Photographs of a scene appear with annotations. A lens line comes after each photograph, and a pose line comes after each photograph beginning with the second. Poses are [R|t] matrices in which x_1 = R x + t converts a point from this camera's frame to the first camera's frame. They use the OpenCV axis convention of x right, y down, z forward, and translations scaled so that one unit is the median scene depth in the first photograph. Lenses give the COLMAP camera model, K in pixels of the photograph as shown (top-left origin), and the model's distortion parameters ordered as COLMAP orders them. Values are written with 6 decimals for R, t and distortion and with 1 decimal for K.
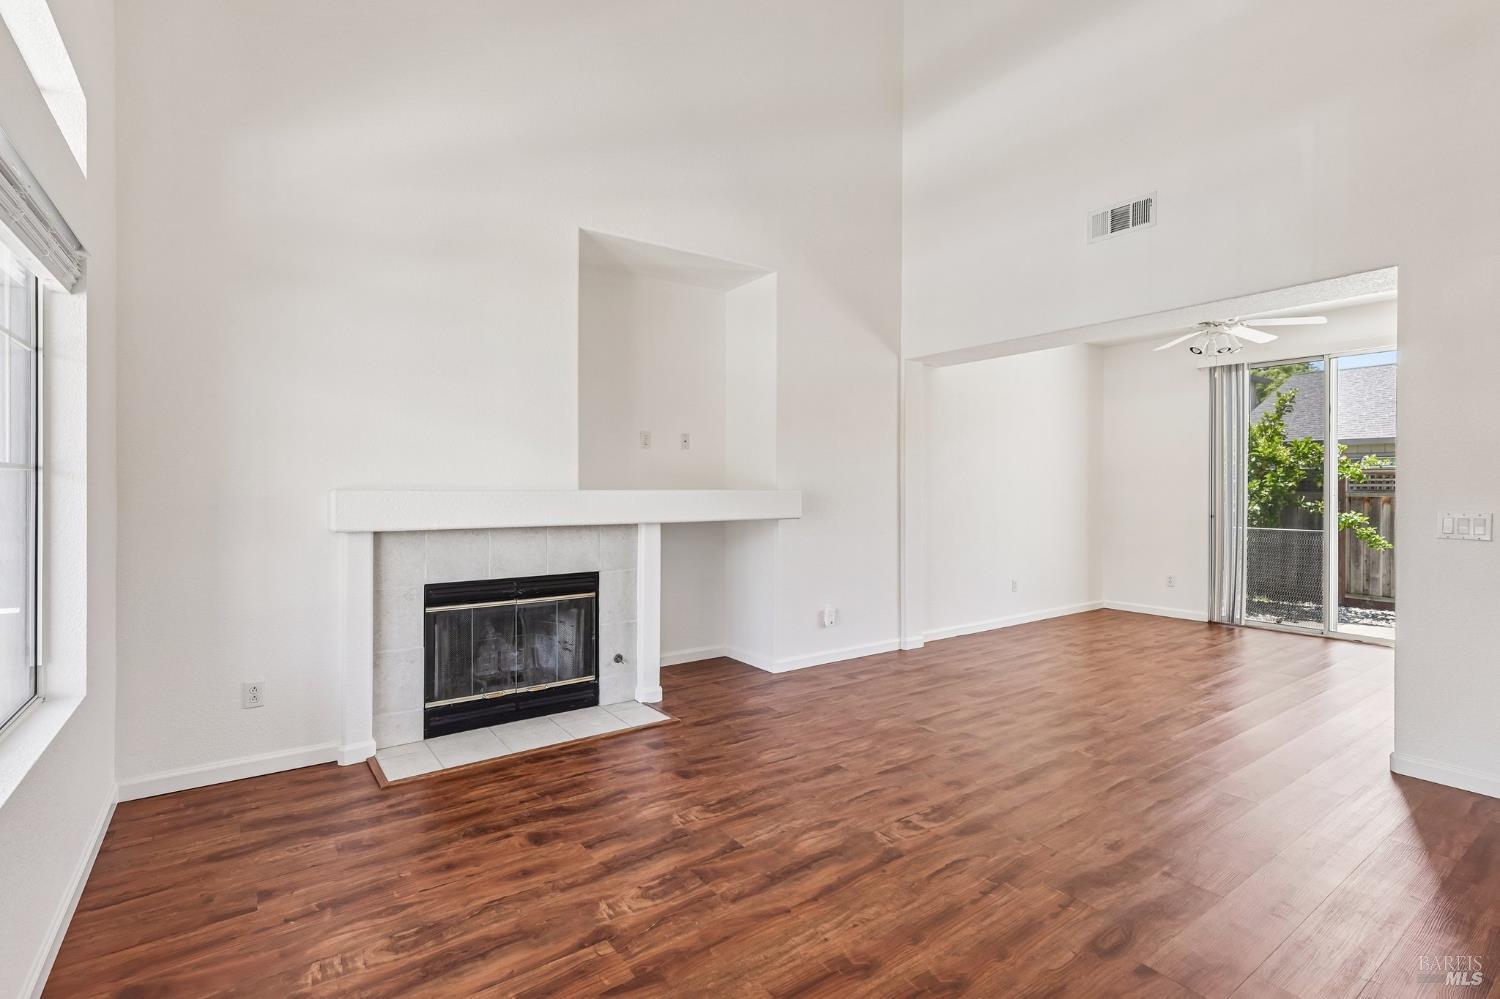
lens RADIAL K [[696.1, 0, 753.5], [0, 696.1, 490.8], [0, 0, 1]] dist [0.002229, 0.003153]
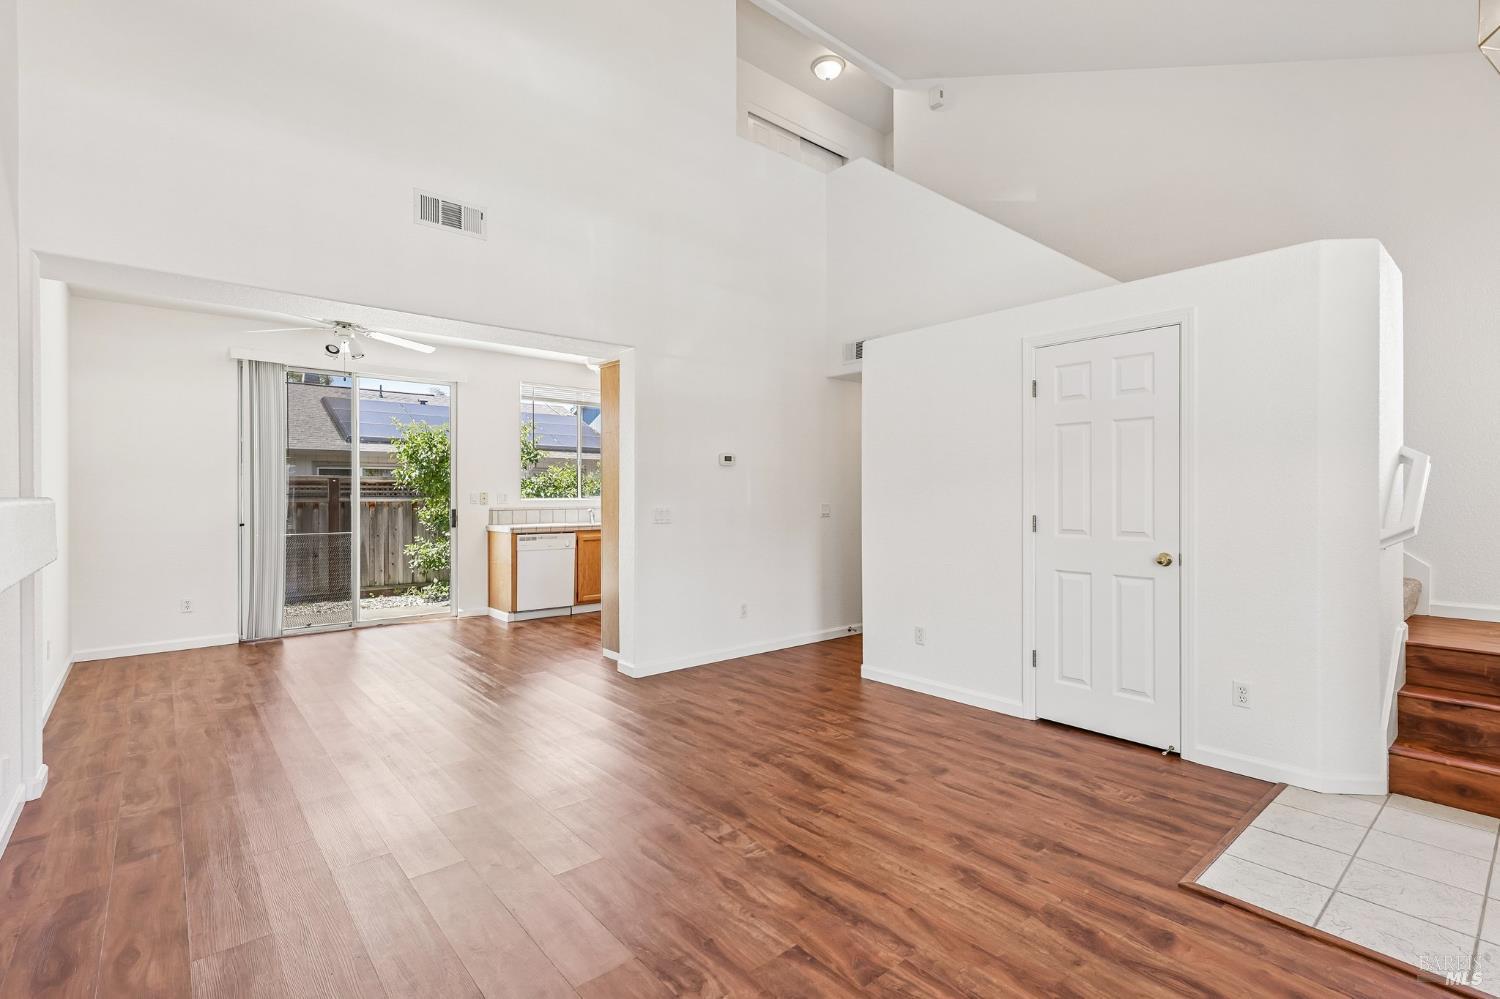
lens RADIAL K [[696.1, 0, 751.4], [0, 696.1, 493.7], [0, 0, 1]] dist [0.002229, 0.003153]
pose [[-0.077628, -0.002172, 0.996980, -0.821706], [0.007029, 0.999972, 0.002726, -0.003589], [-0.996958, 0.007219, -0.077610, 1.142590]]
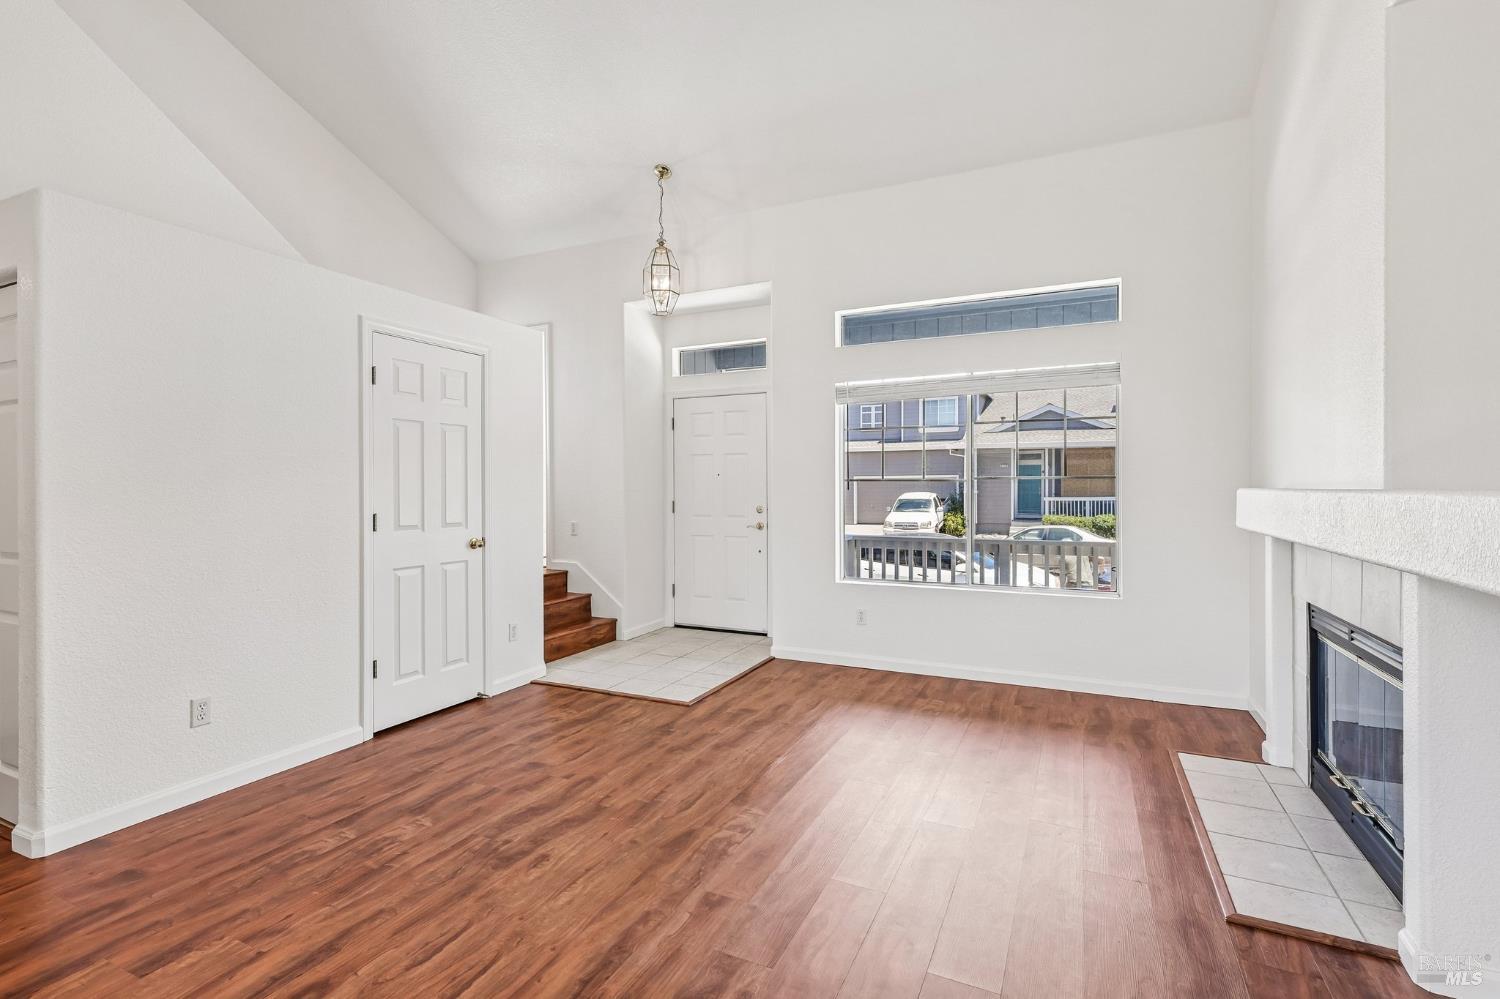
lens RADIAL K [[696.1, 0, 752.8], [0, 696.1, 488.3], [0, 0, 1]] dist [0.002229, 0.003153]
pose [[-0.877729, -0.001456, -0.479156, 0.750067], [-0.003403, 0.999989, 0.003196, -0.006670], [0.479146, 0.004436, -0.877724, 2.059720]]
